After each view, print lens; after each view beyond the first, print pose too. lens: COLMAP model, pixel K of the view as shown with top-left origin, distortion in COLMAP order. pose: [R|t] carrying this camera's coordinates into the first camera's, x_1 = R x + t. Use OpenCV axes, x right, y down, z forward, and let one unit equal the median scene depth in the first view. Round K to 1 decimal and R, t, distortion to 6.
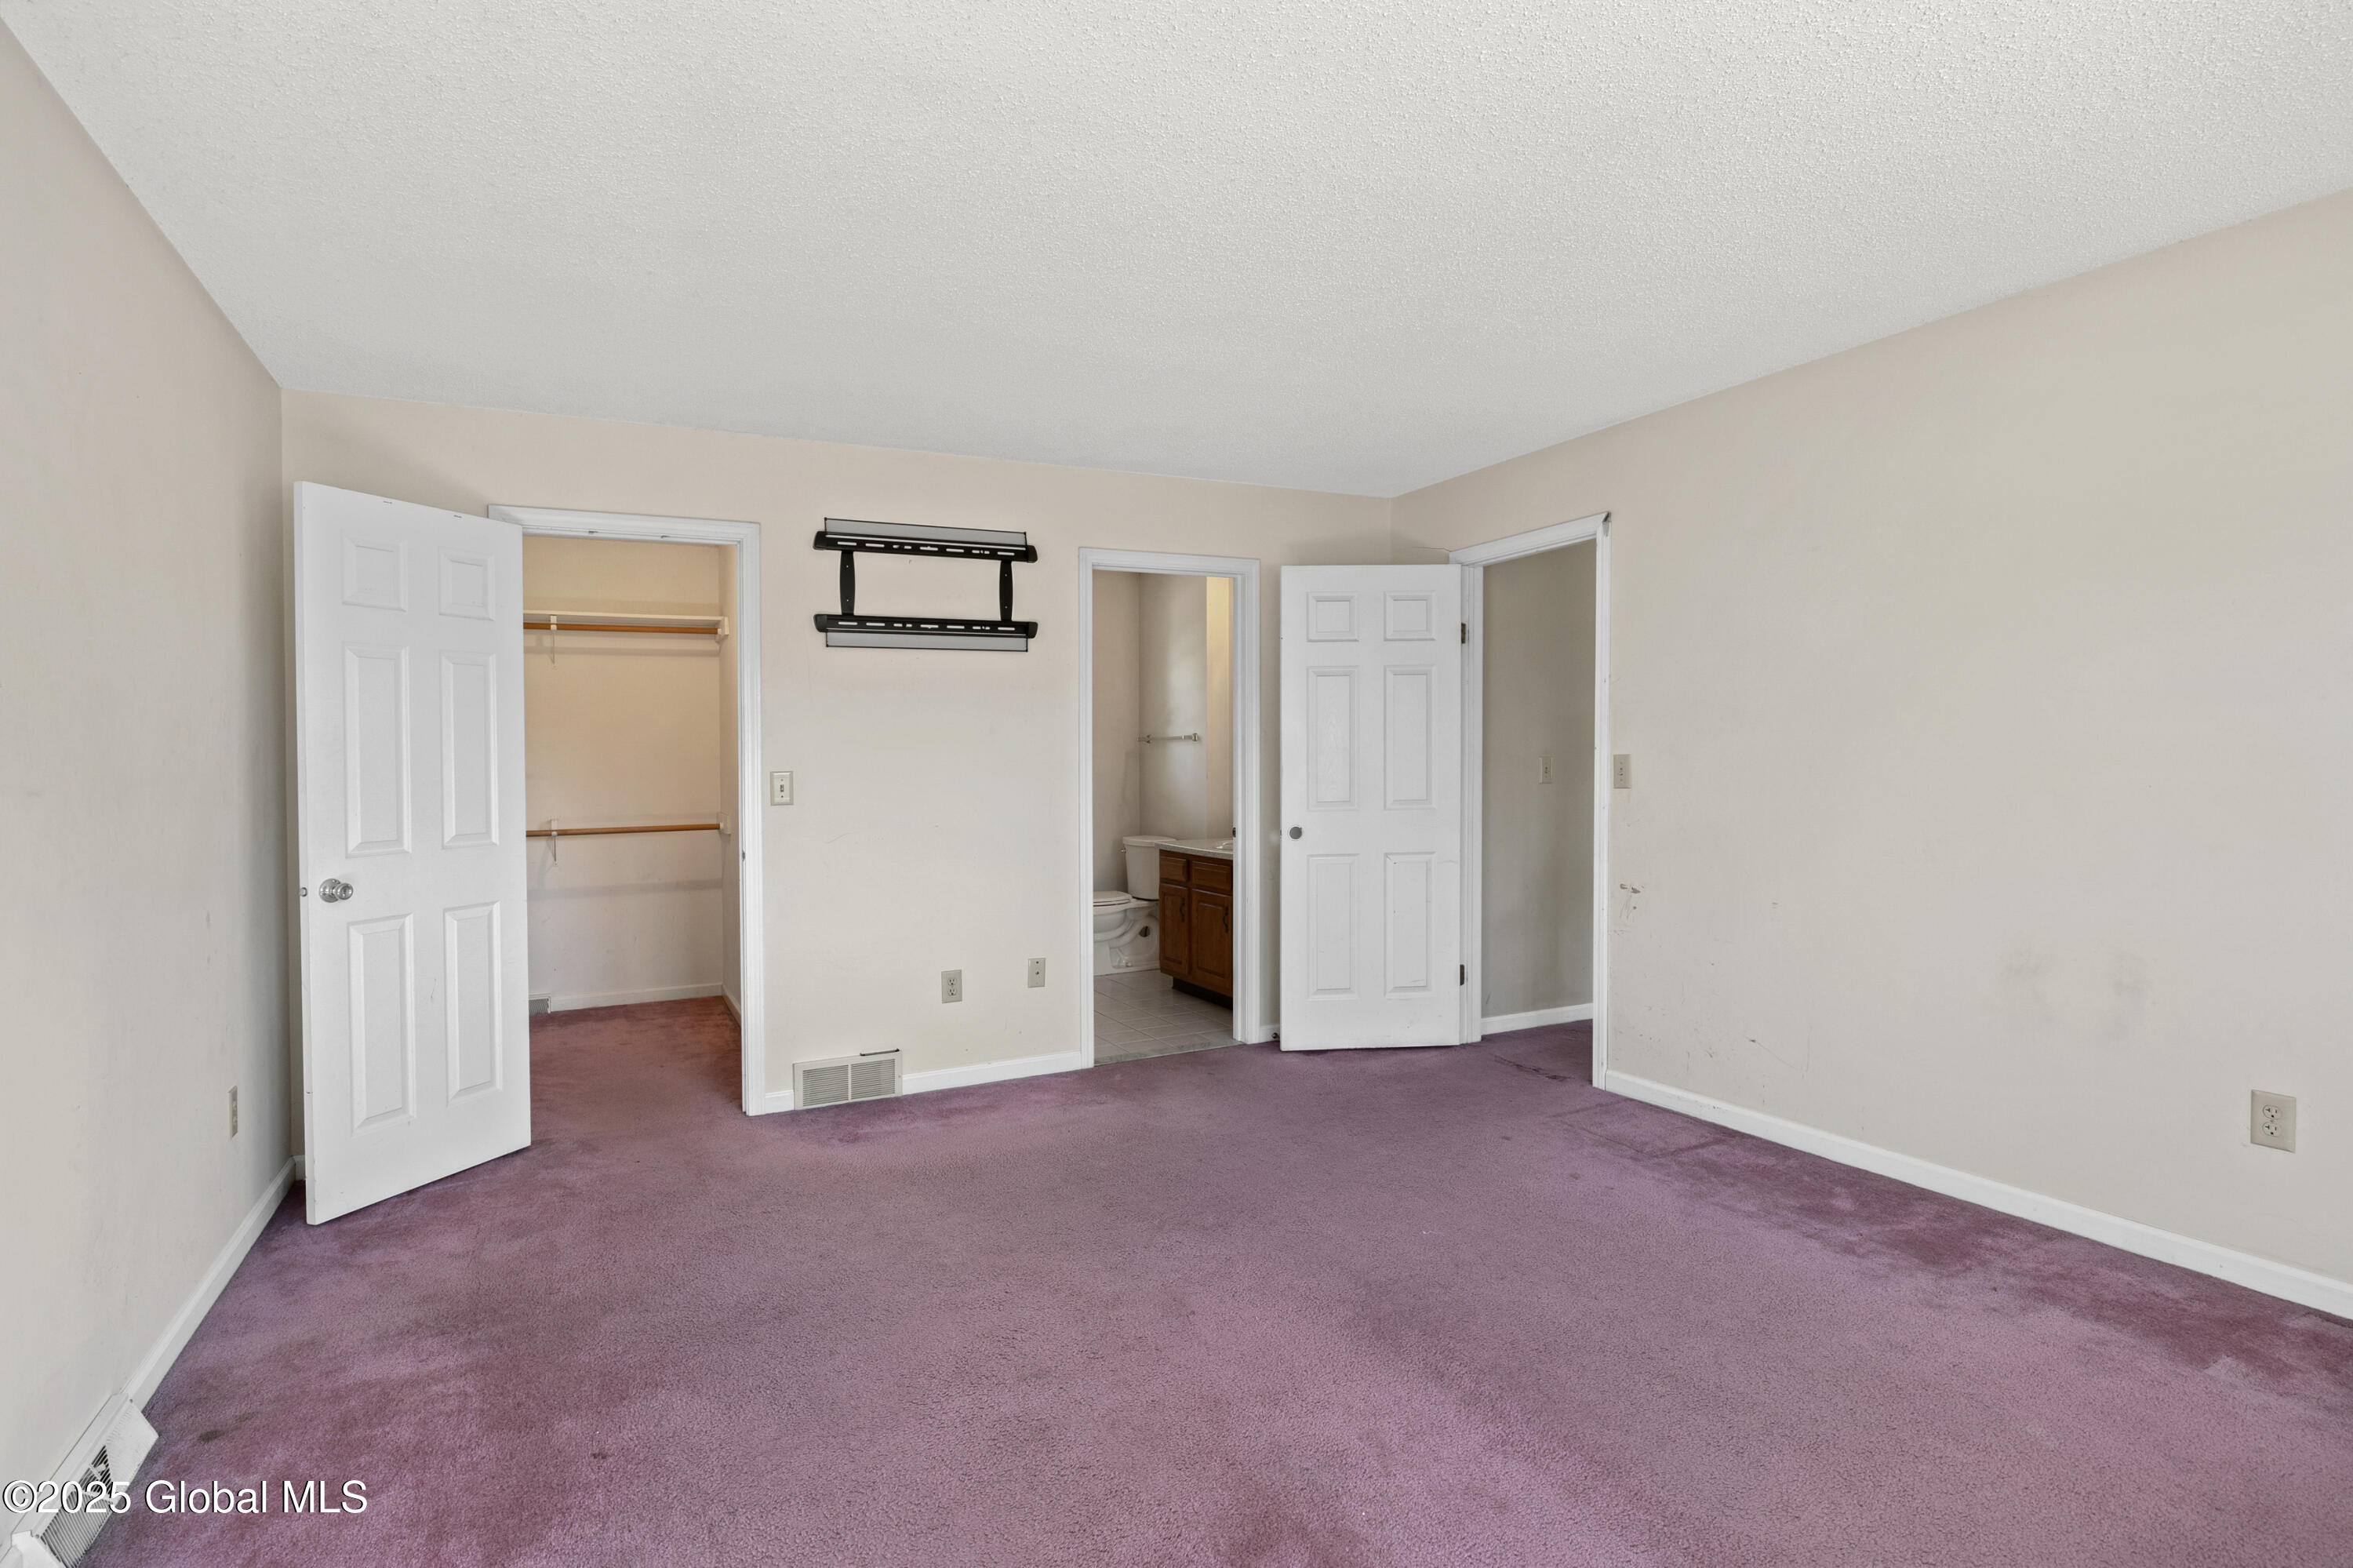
lens RADIAL K [[1270.7, 0, 1177.6], [0, 1270.7, 785.1], [0, 0, 1]] dist [-0.000104, -0.001958]
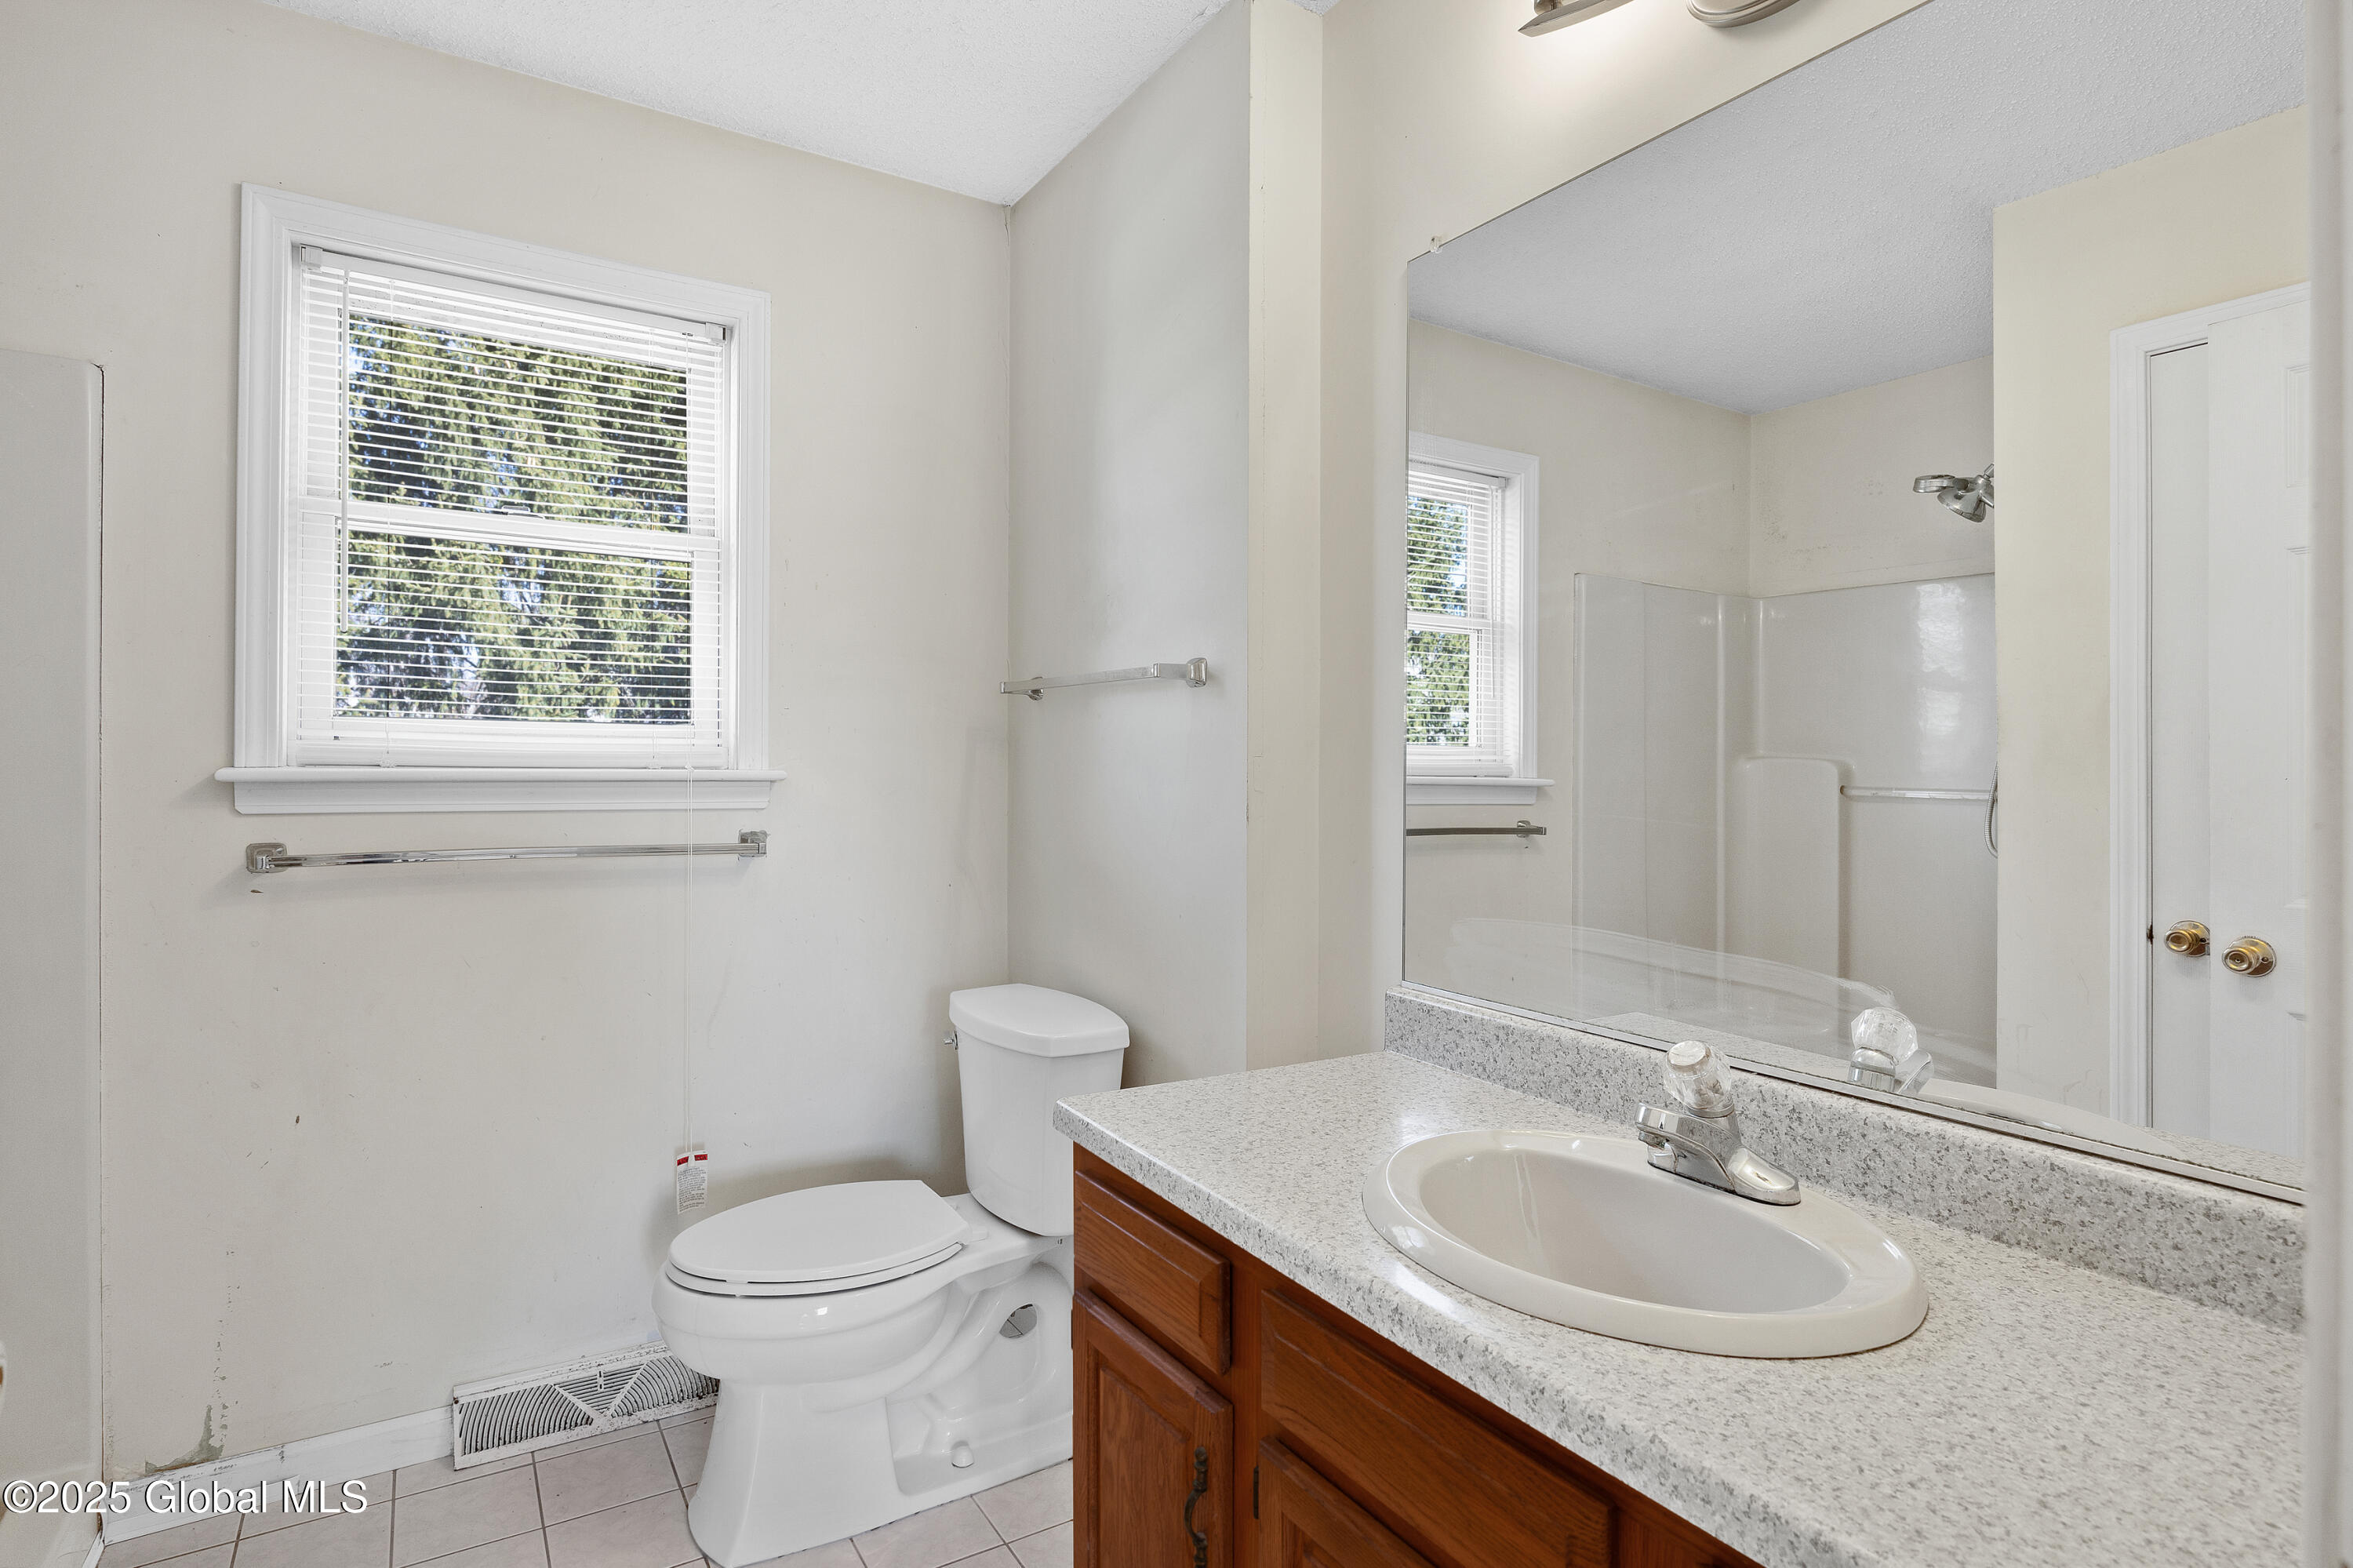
lens RADIAL K [[1270.7, 0, 1181.2], [0, 1270.7, 769.6], [0, 0, 1]] dist [-0.000104, -0.001958]
pose [[0.996001, 0.005789, 0.089151, -0.015108], [-0.005845, 0.999983, 0.000361, -0.015418], [-0.089147, -0.000881, 0.996018, 0.699680]]
